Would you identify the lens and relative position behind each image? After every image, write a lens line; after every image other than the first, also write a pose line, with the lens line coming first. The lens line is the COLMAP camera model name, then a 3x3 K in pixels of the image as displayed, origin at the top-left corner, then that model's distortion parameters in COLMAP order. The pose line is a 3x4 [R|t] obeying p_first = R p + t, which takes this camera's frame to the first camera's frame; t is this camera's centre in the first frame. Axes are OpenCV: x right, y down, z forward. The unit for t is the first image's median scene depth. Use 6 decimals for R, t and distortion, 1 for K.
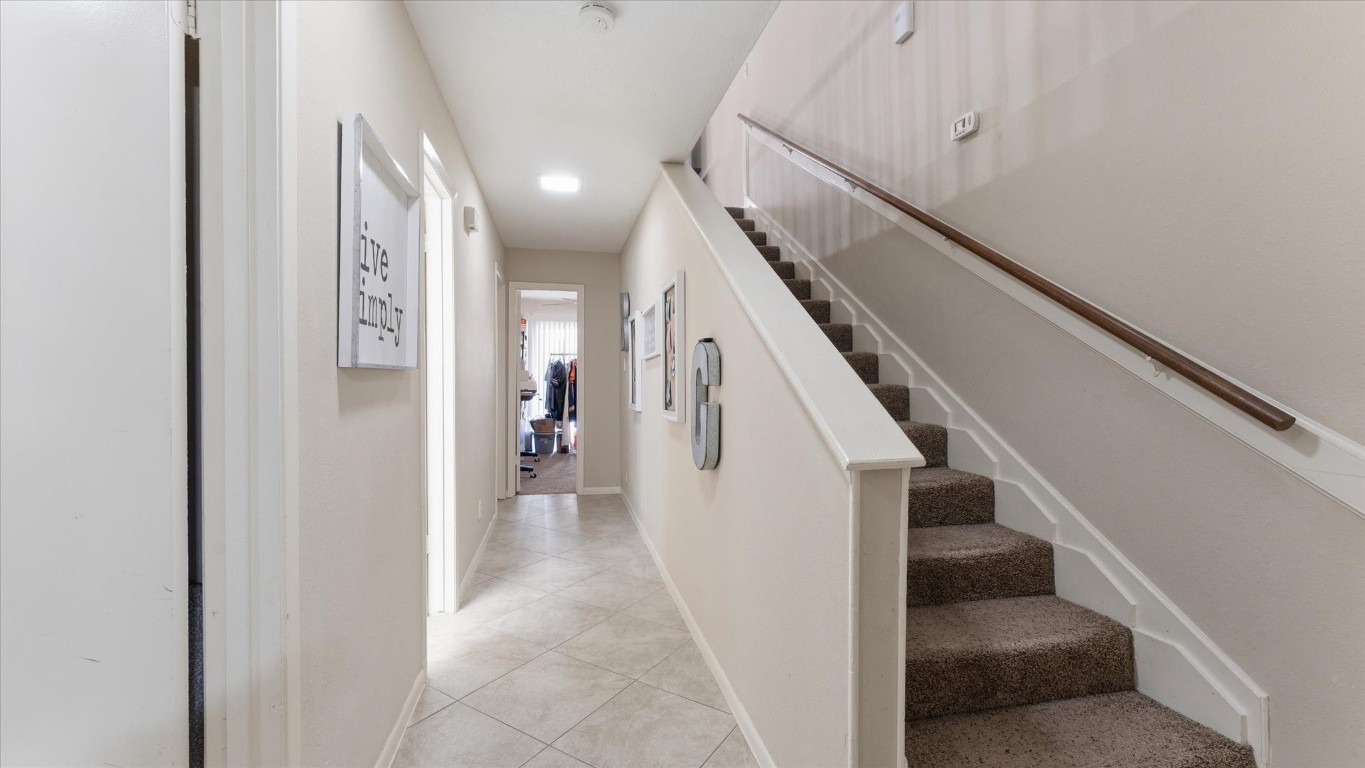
lens RADIAL K [[548.8, 0, 679.4], [0, 548.8, 384.0], [0, 0, 1]] dist [0.005325, -0.001359]
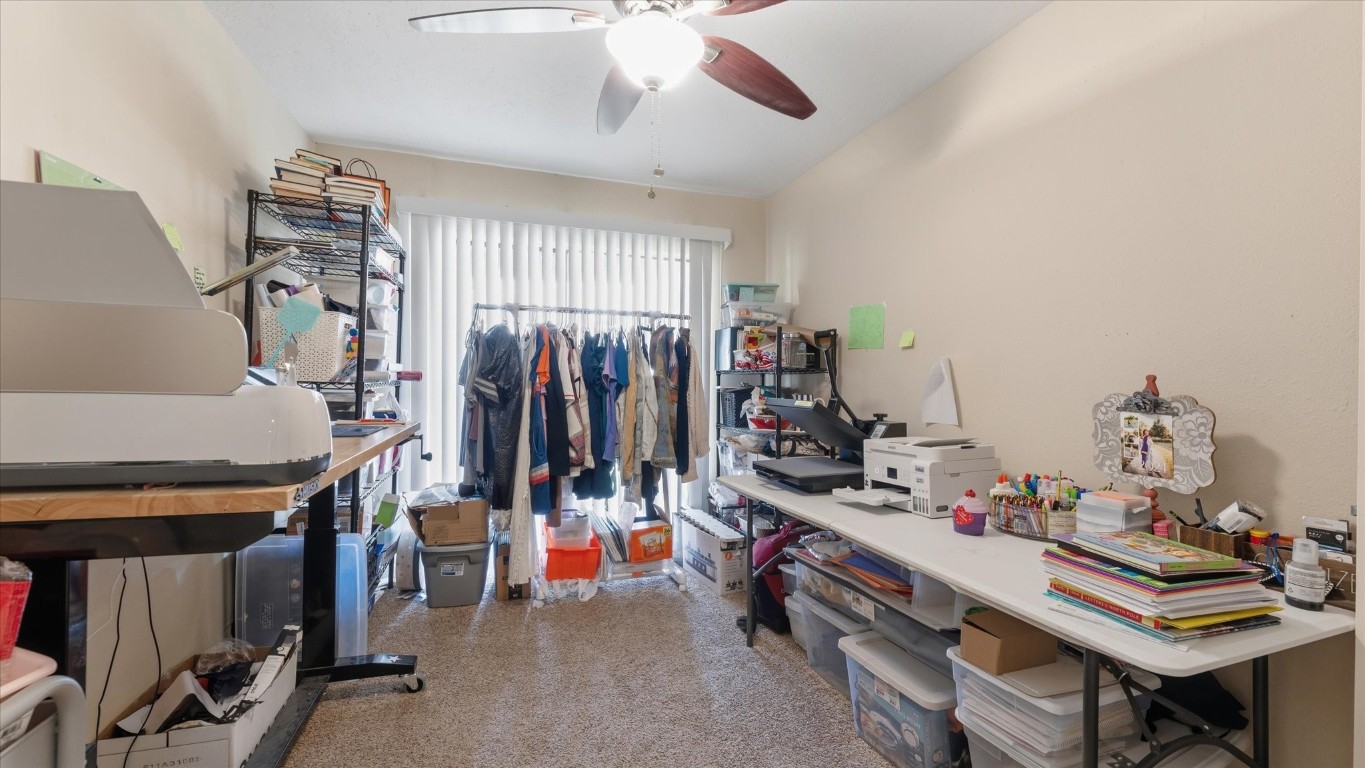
lens RADIAL K [[548.8, 0, 684.5], [0, 548.8, 388.0], [0, 0, 1]] dist [0.005325, -0.001359]
pose [[0.996125, 0.002187, 0.087918, -0.138426], [-0.002017, 0.999996, -0.002020, -0.003948], [-0.087922, 0.001835, 0.996126, 0.661478]]
